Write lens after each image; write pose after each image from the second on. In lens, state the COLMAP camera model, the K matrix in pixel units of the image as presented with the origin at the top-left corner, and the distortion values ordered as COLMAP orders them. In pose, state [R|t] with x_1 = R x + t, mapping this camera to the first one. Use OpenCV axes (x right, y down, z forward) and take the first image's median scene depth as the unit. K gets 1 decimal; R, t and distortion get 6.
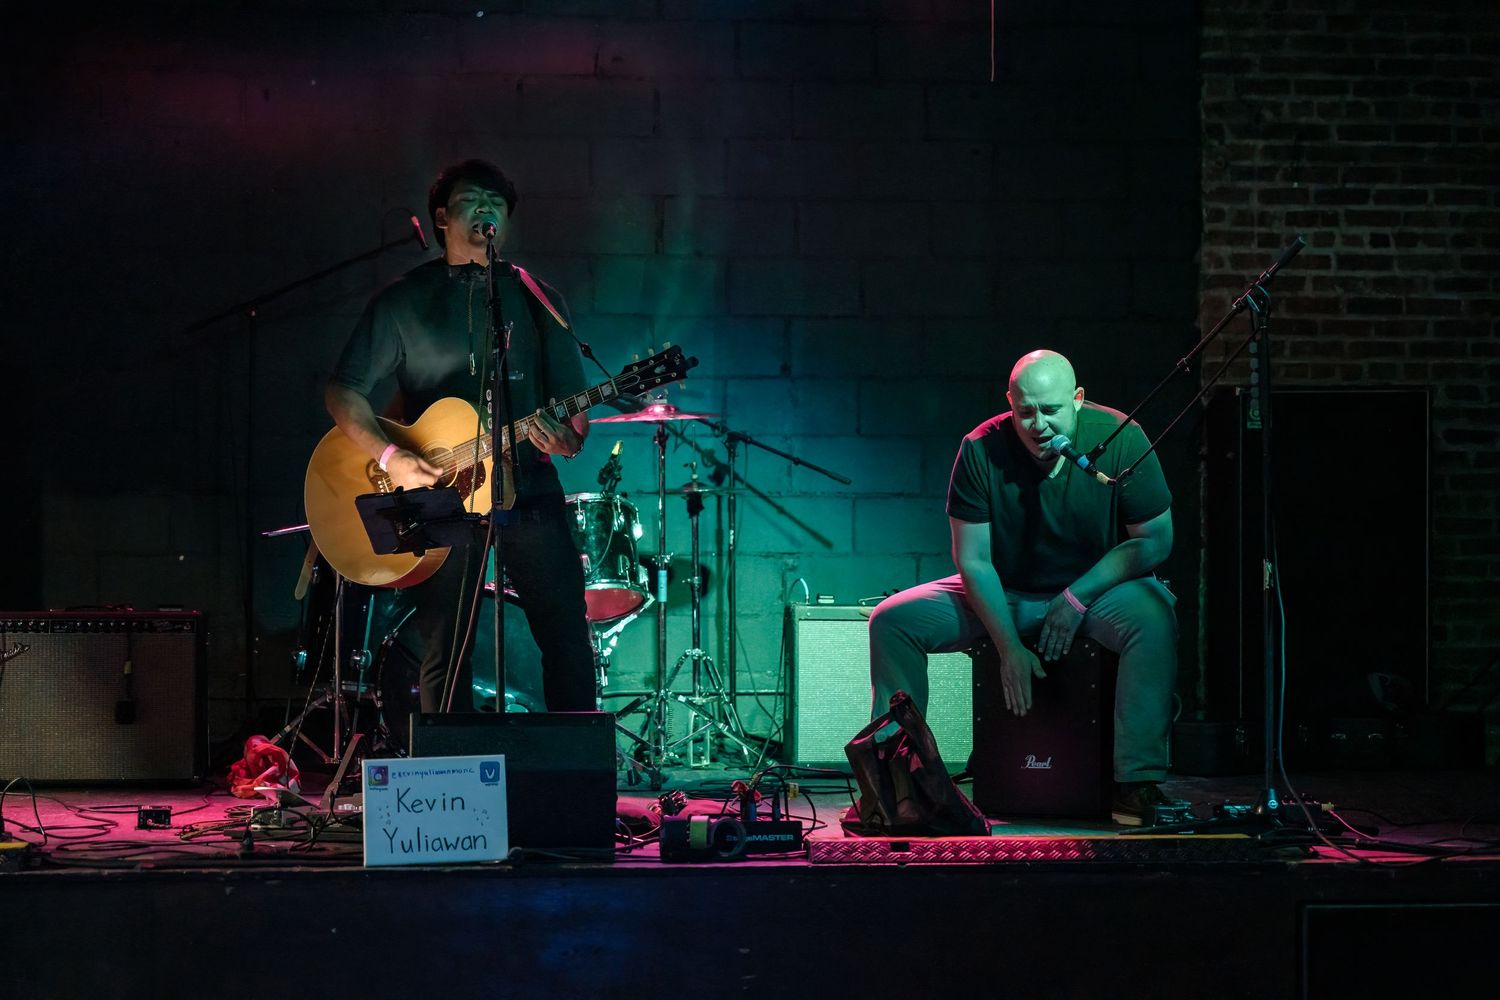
lens RADIAL K [[2919.7, 0, 747.2], [0, 2919.7, 494.8], [0, 0, 1]] dist [0.070392, 0.000000]
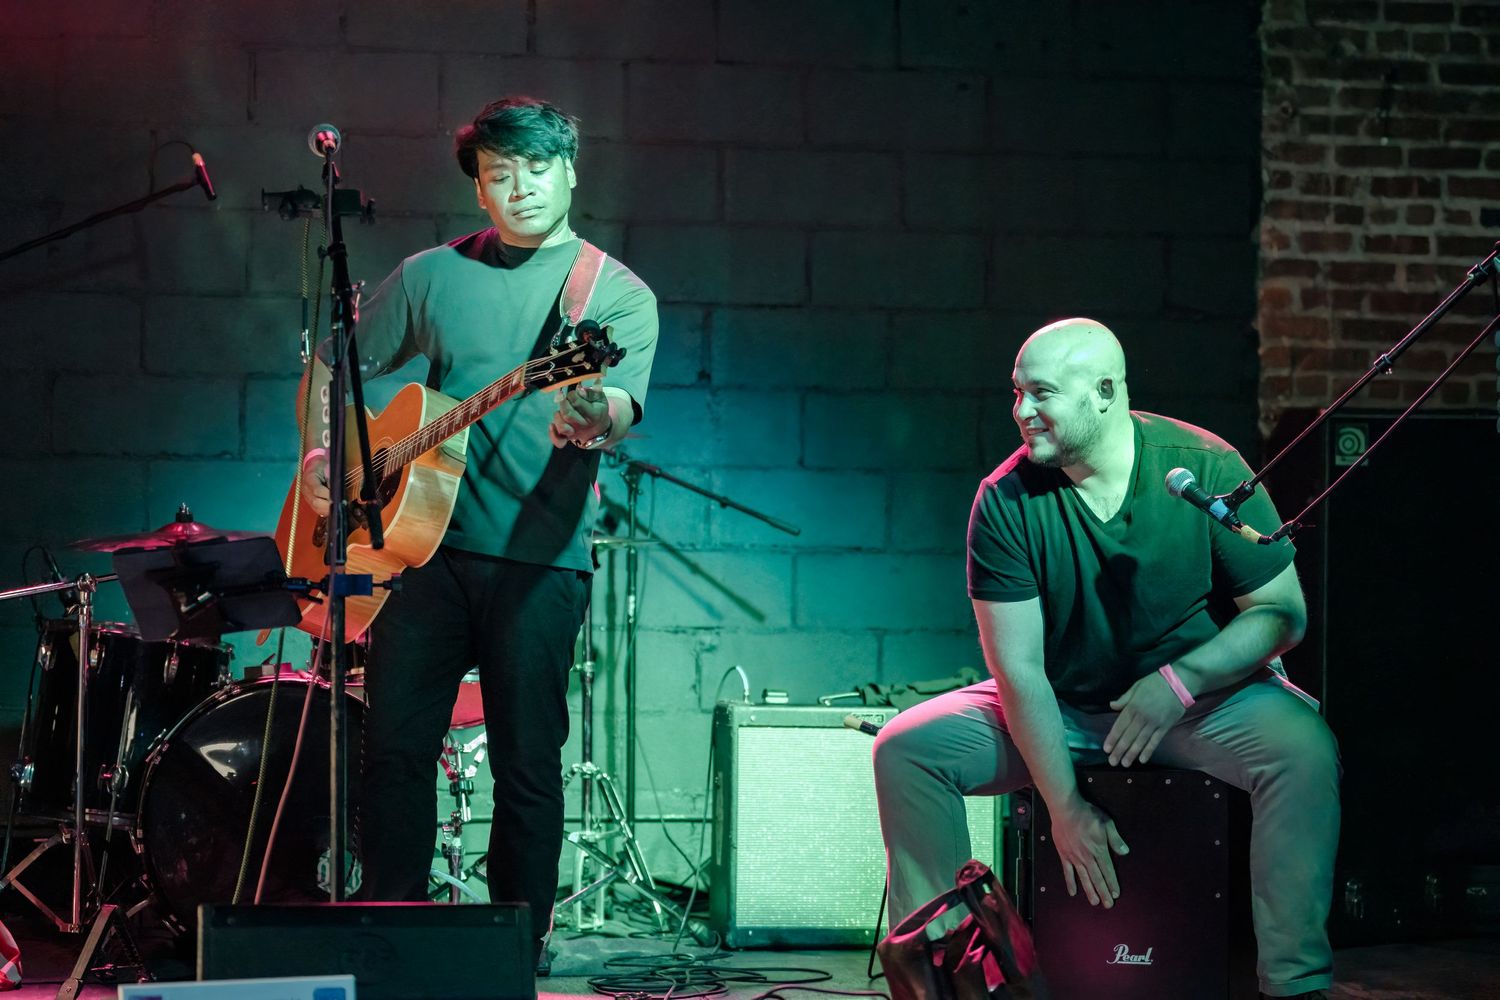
lens RADIAL K [[3160.0, 0, 753.0], [0, 3160.0, 500.7], [0, 0, 1]] dist [0.035151, 0.000000]
pose [[0.997446, 0.012273, 0.070363, -0.029979], [-0.011453, 0.999862, -0.012049, -0.002410], [-0.070501, 0.011212, 0.997449, 0.208723]]
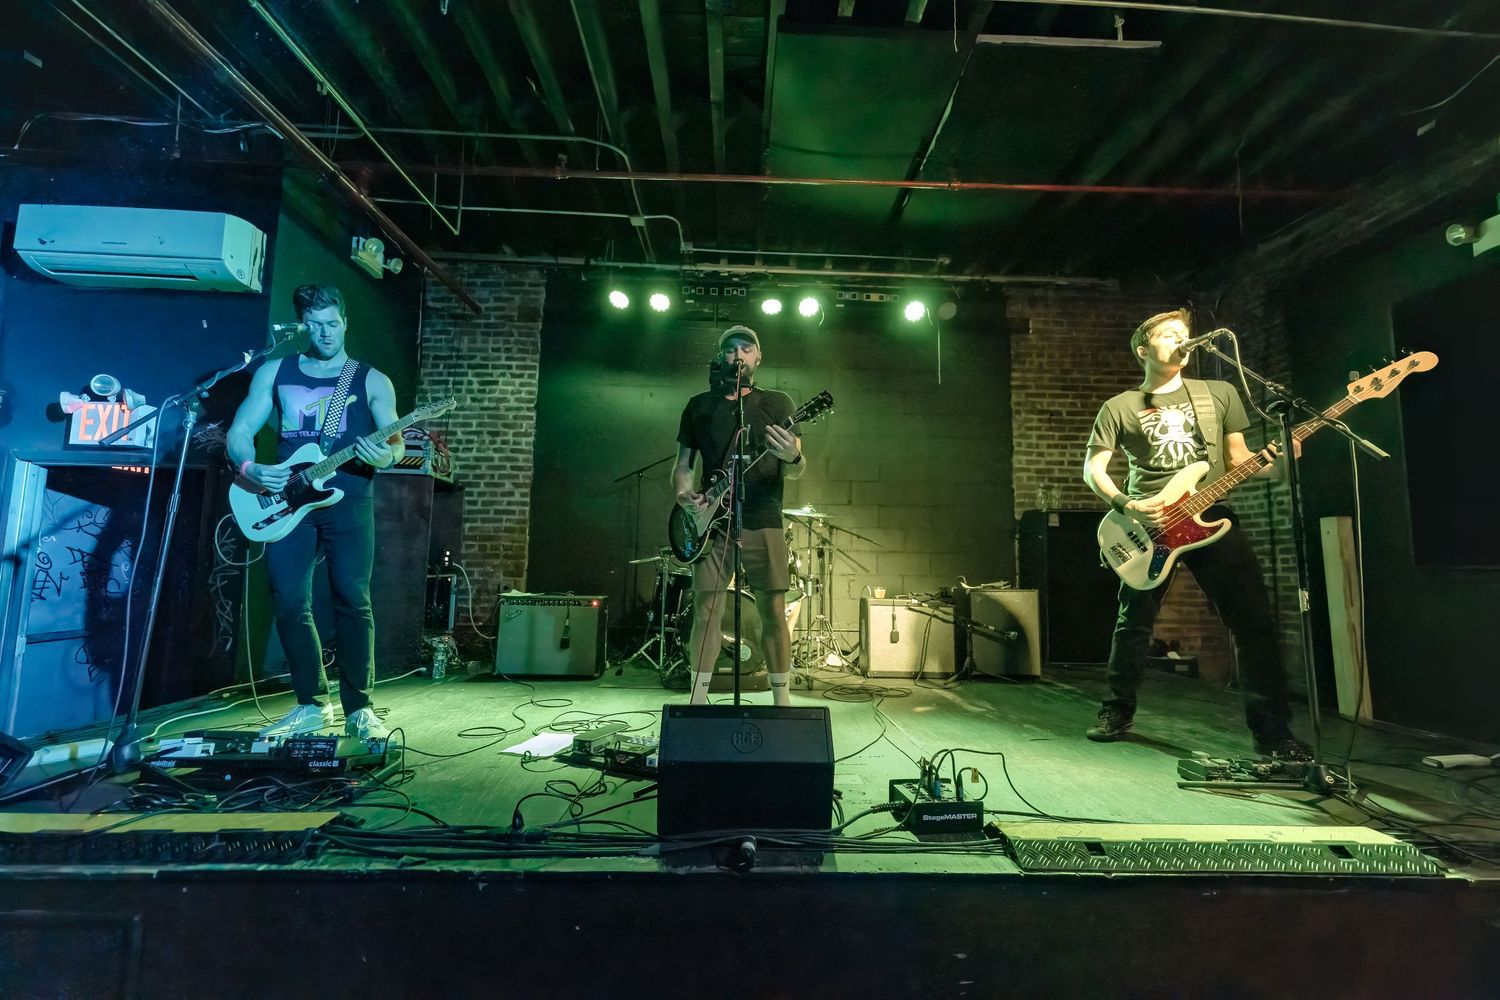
lens RADIAL K [[593.2, 0, 746.6], [0, 593.2, 506.6], [0, 0, 1]] dist [0.001421, -0.000117]
pose [[0.997609, 0.010561, -0.068297, -0.041333], [-0.016672, 0.995845, -0.089528, 0.009000], [0.067068, 0.090452, 0.993640, 0.481231]]
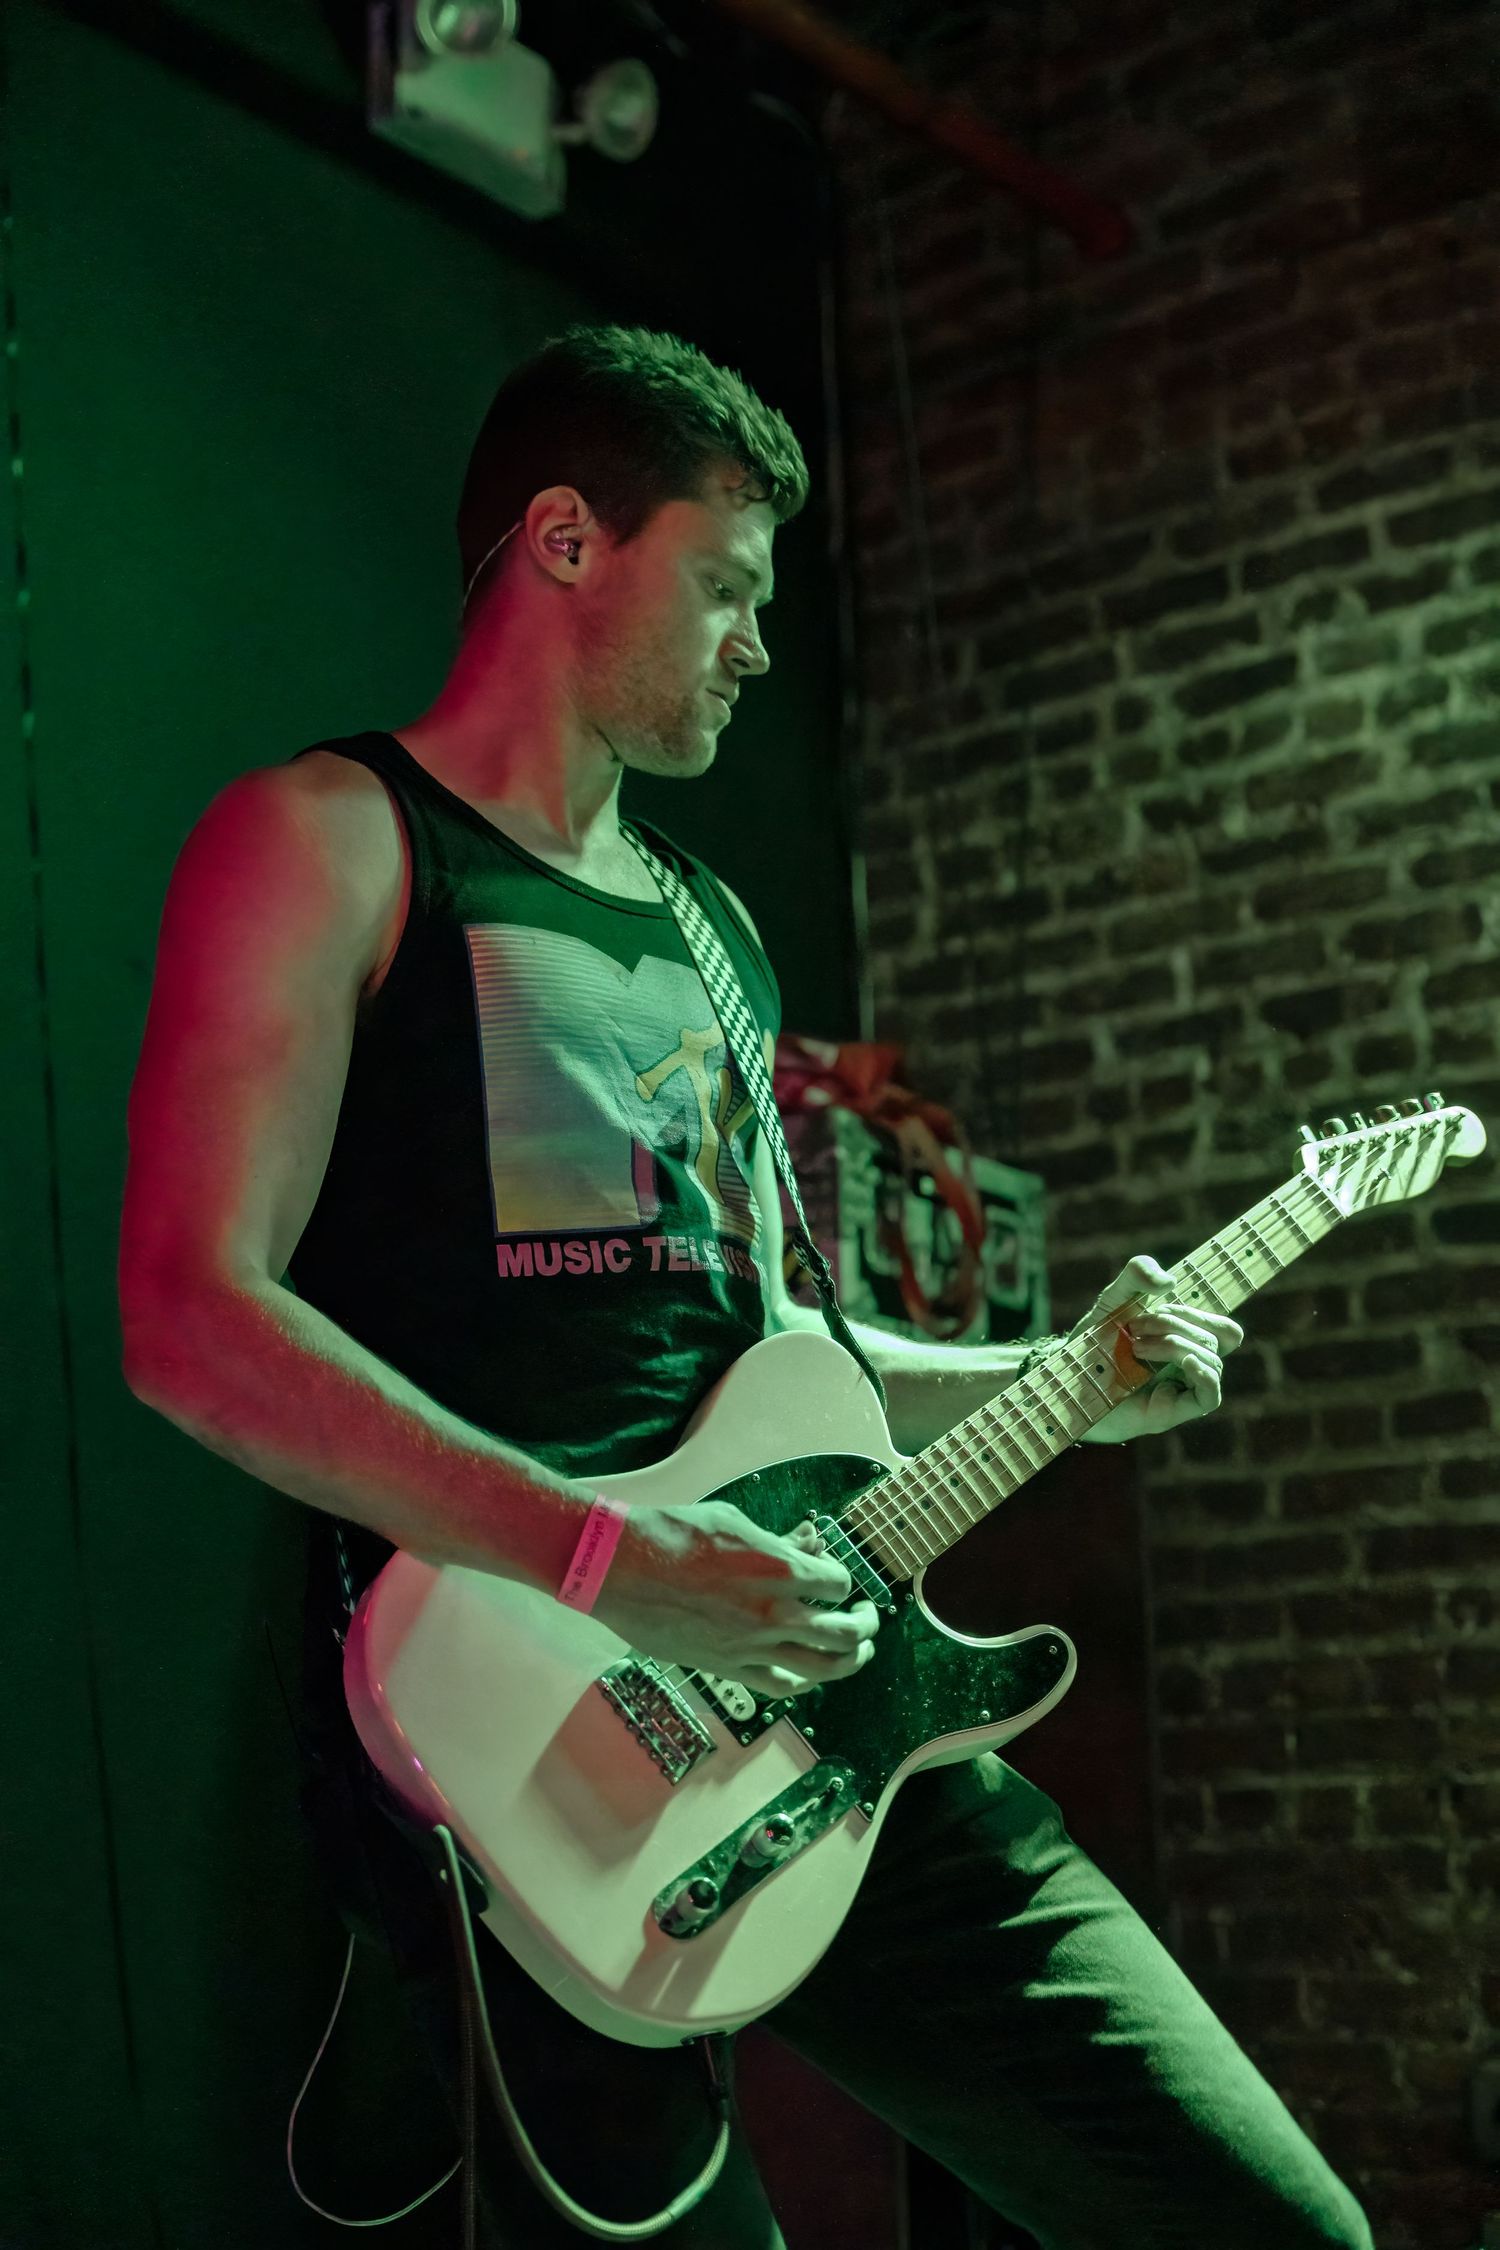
lens RADIAL K [[3207.0, 0, 745.7], [0, 3207.0, 1125.9], [0, 0, 1]] dist [0.040063, 0.000000]
pose [[0.732519, -0.155909, -0.662653, -0.081488], [0.030548, 0.979968, -0.196799, -0.004700], [0.680061, 0.123916, 0.722607, 0.633991]]
